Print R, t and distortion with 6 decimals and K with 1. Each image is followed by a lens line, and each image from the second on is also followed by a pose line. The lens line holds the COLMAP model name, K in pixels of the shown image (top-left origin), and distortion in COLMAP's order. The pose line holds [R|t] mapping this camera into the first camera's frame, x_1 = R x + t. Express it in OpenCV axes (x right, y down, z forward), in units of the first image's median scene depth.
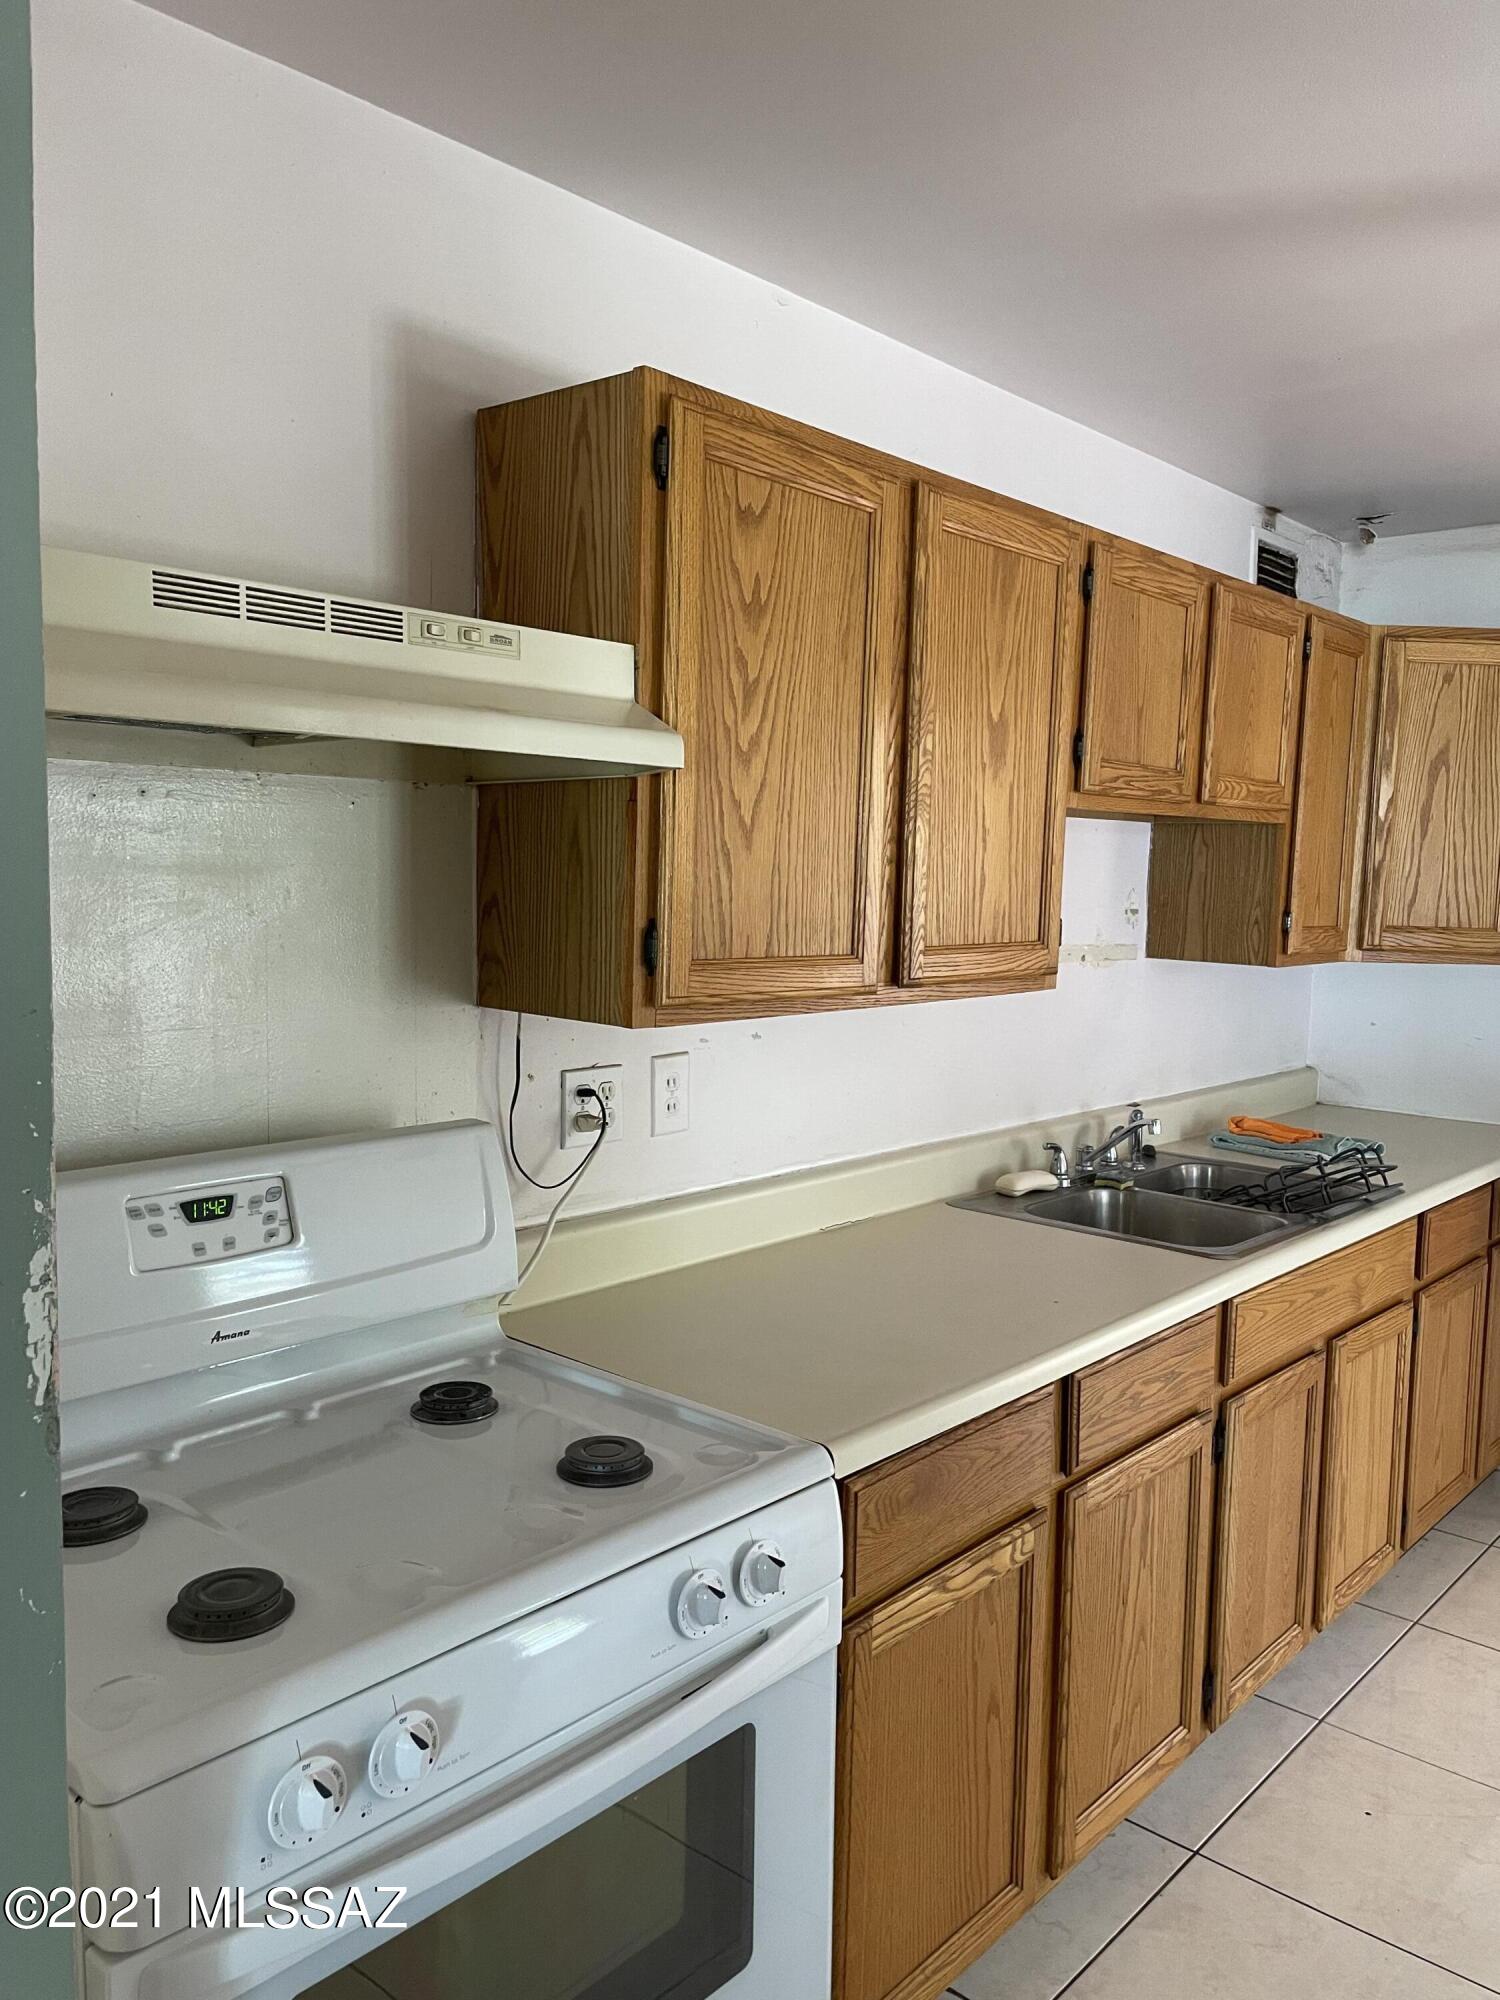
lens RADIAL K [[1532.4, 0, 755.1], [0, 1532.4, 1012.0], [0, 0, 1]] dist [0.091801, -0.131525]
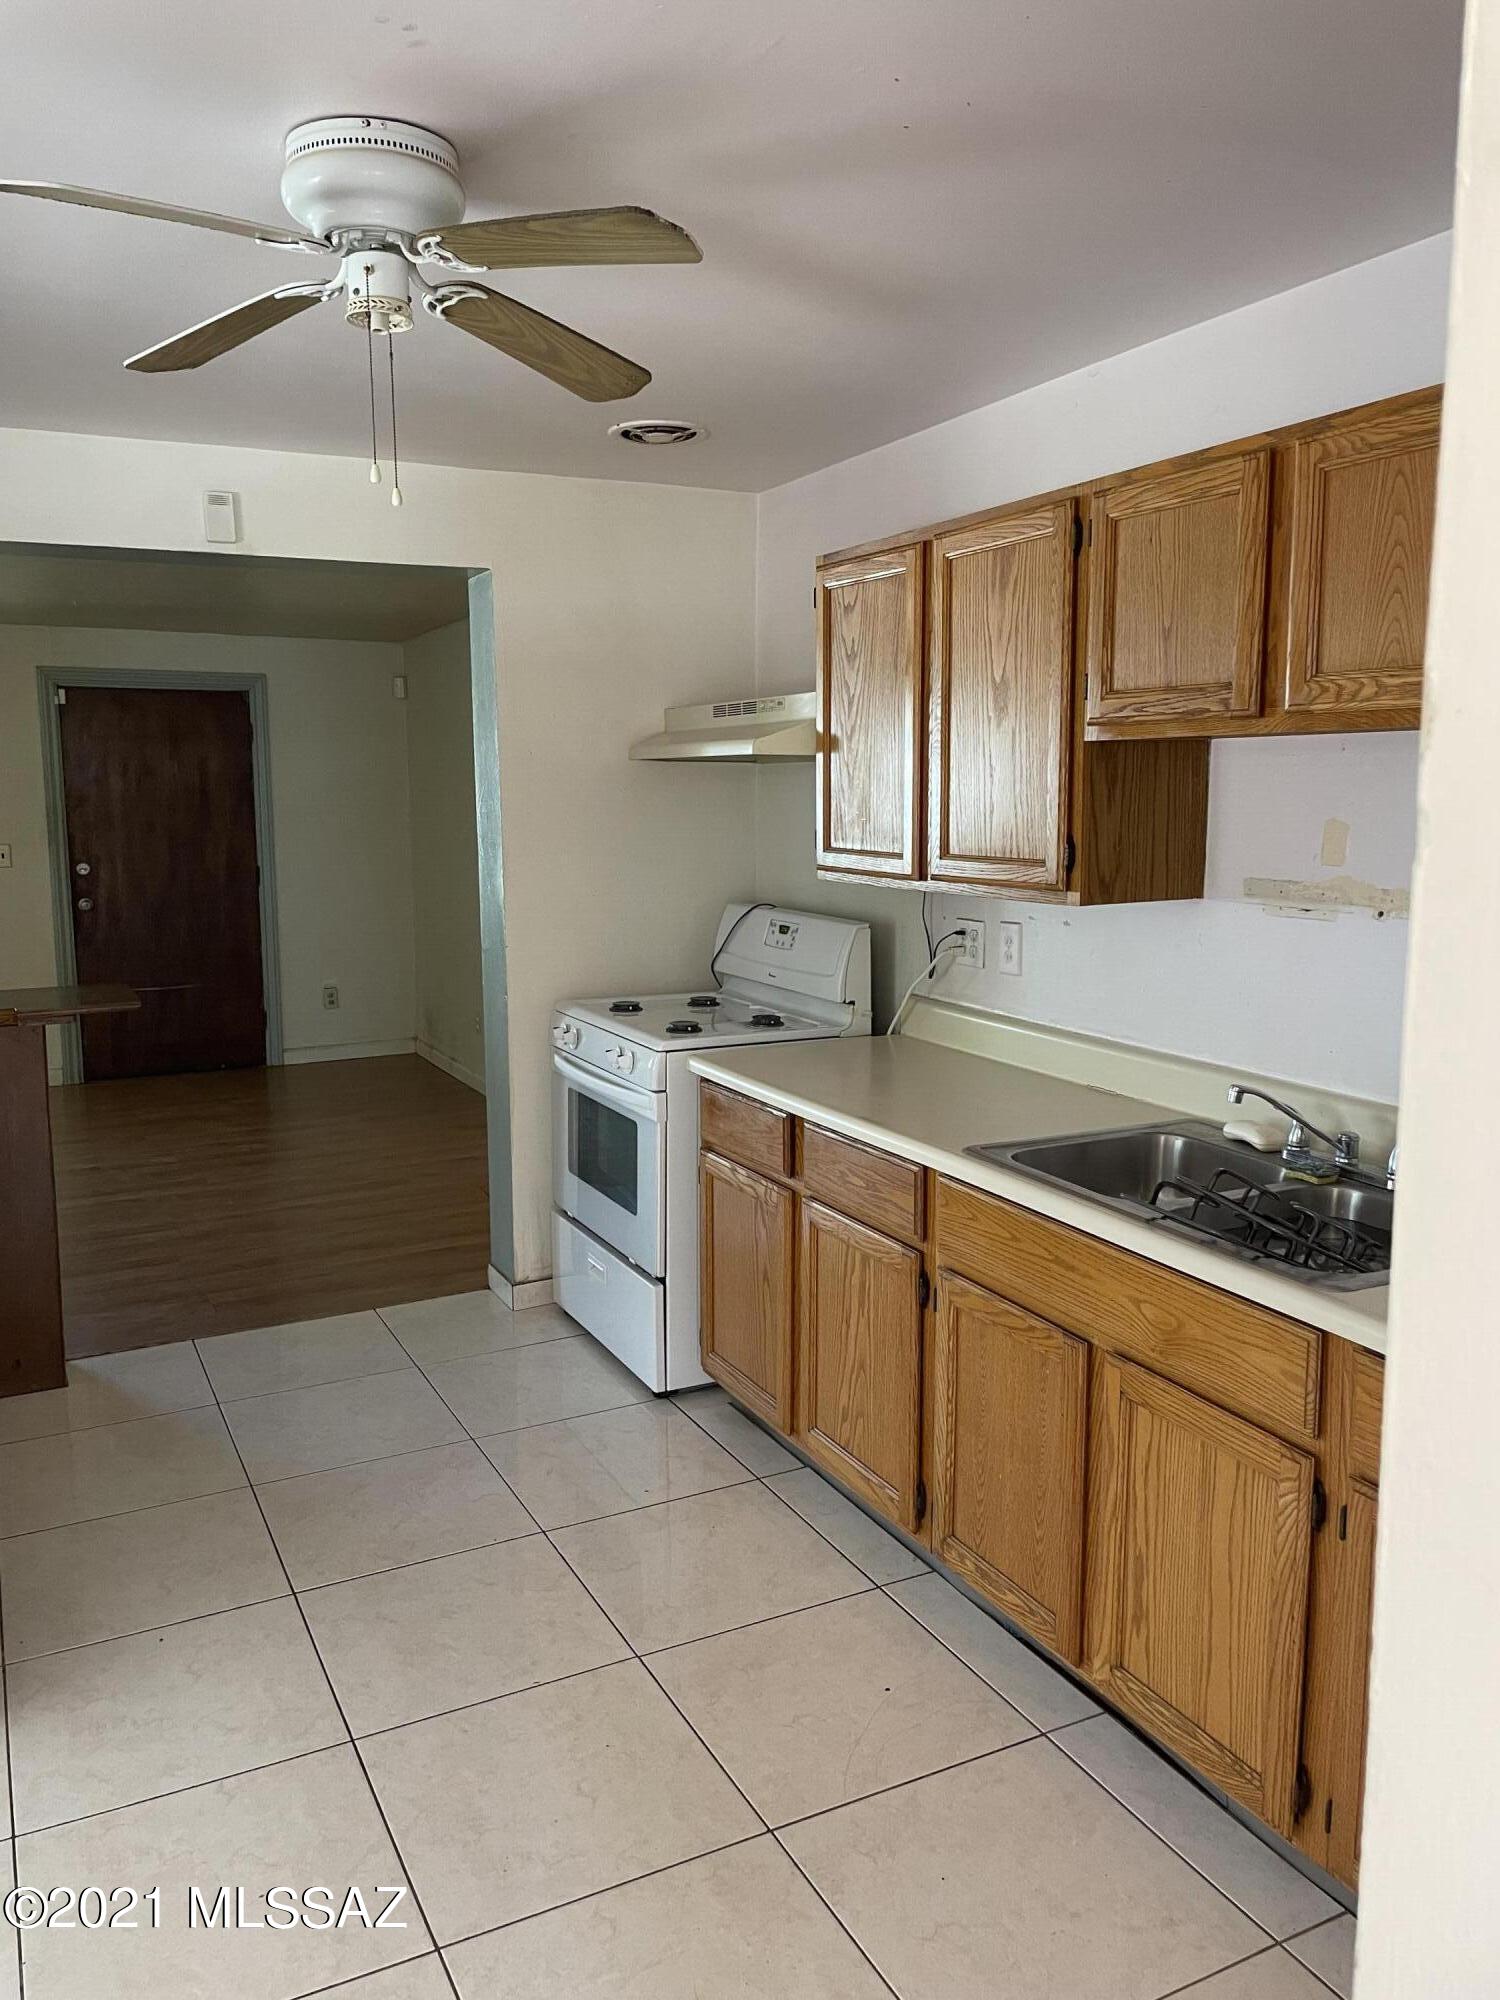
lens RADIAL K [[1532.4, 0, 755.1], [0, 1532.4, 1012.0], [0, 0, 1]] dist [0.091801, -0.131525]
pose [[-0.386727, 0.117005, -0.914742, 1.095293], [-0.095403, 0.981520, 0.165880, -0.086150], [0.917246, 0.151419, -0.368417, 1.010150]]
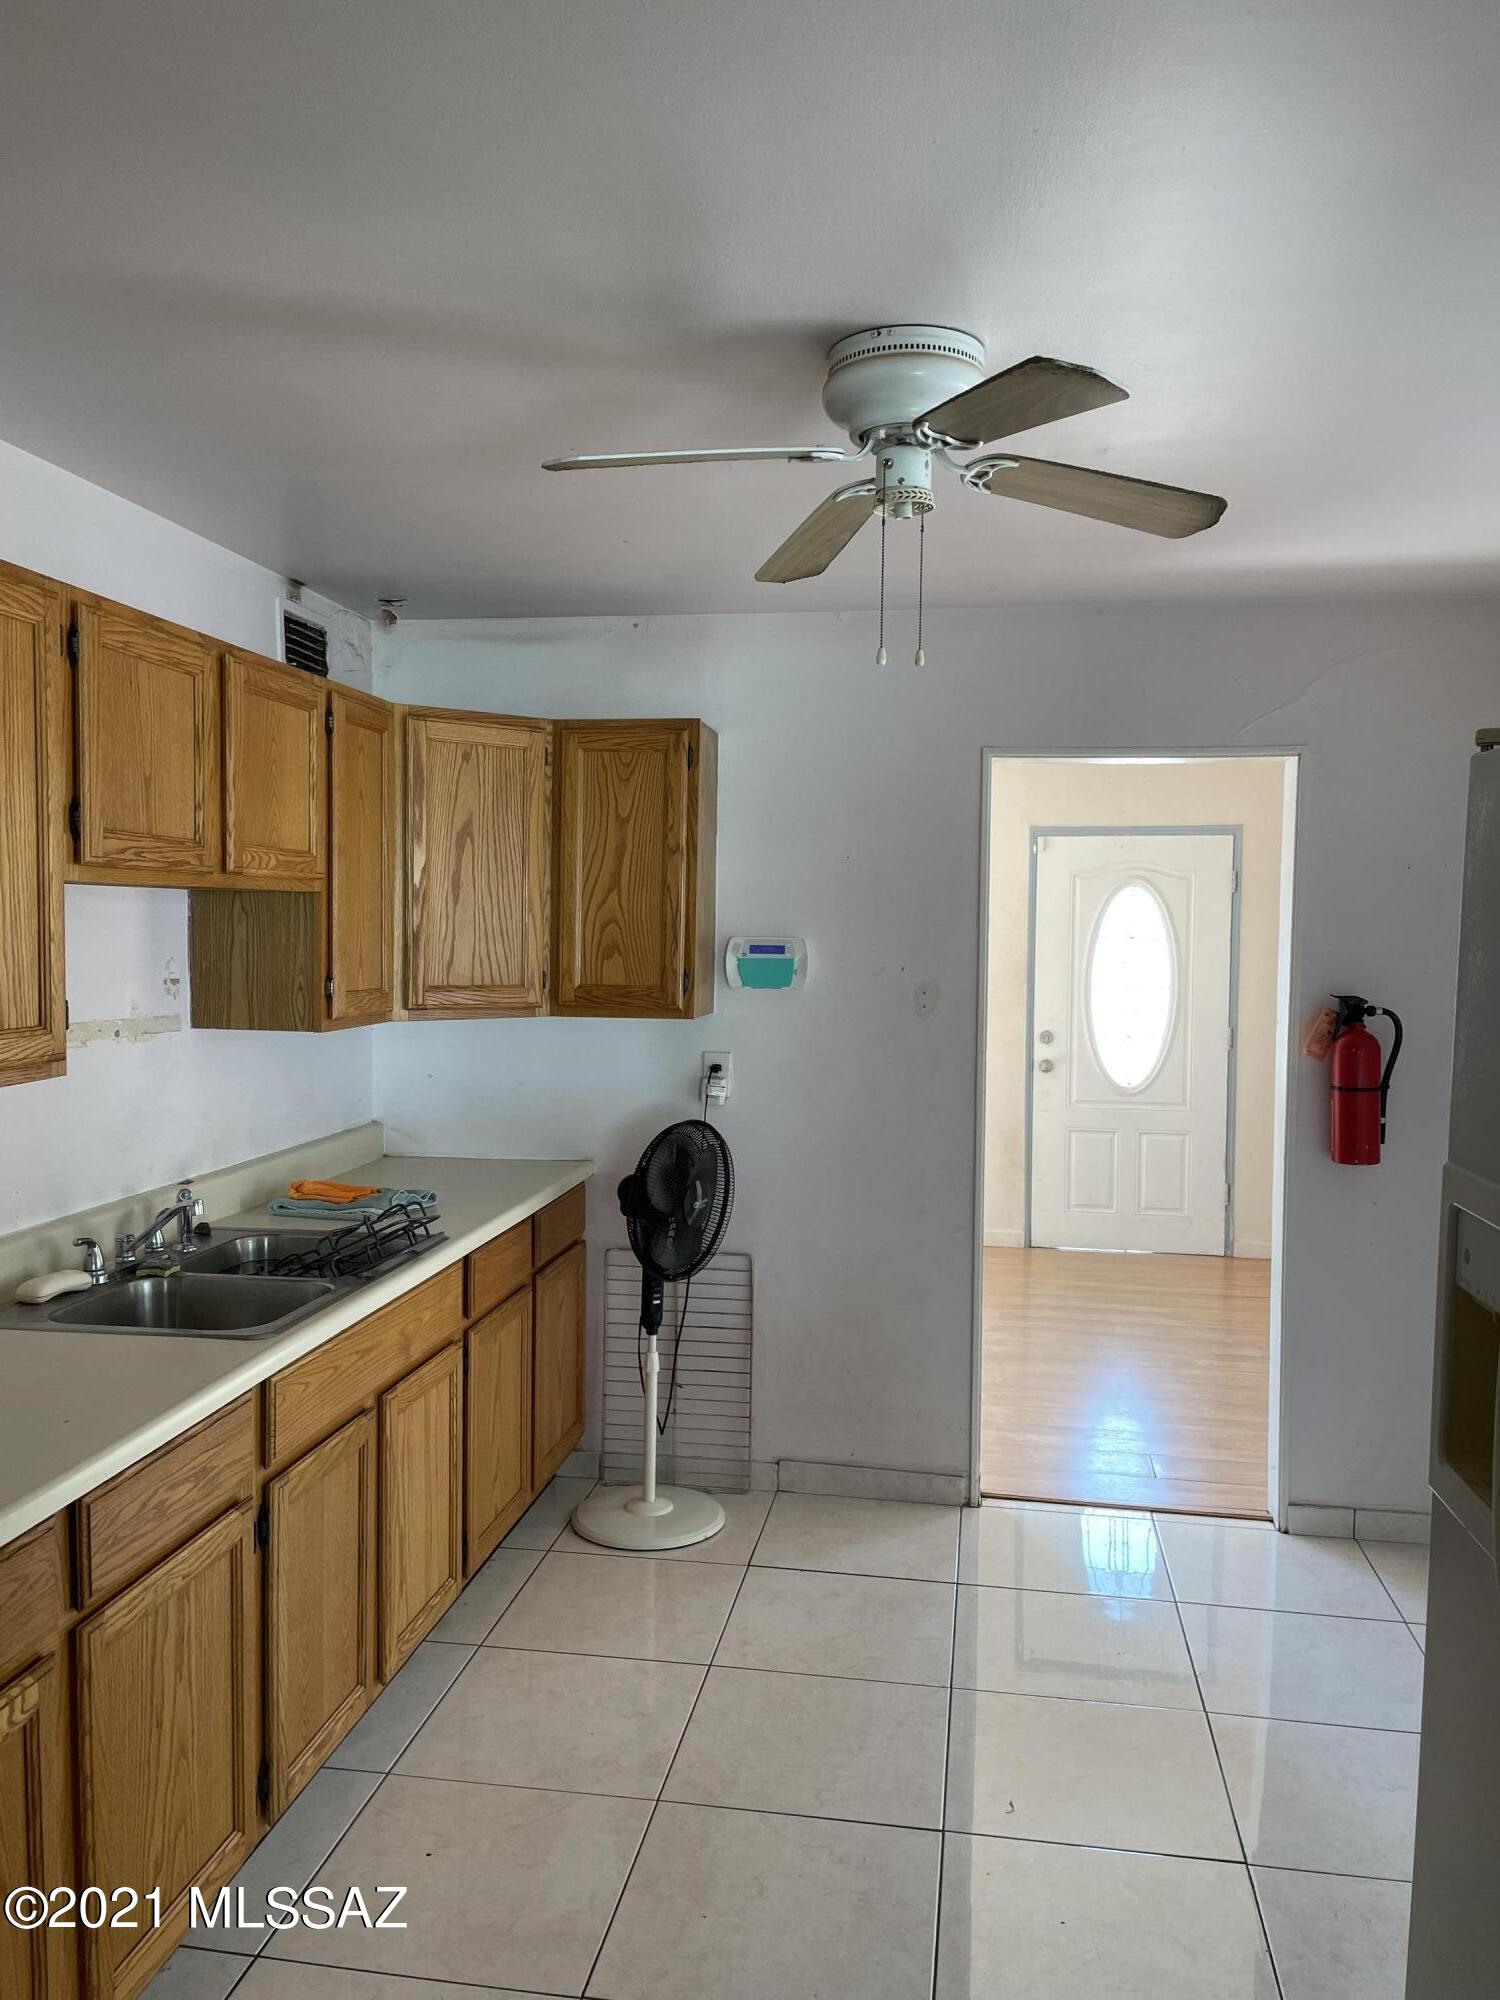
lens RADIAL K [[1532.4, 0, 755.1], [0, 1532.4, 1012.0], [0, 0, 1]] dist [0.091801, -0.131525]
pose [[0.841530, -0.046709, 0.538187, 0.036744], [0.064363, 0.997828, -0.014040, -0.011348], [-0.536362, 0.046454, 0.842708, -0.009938]]
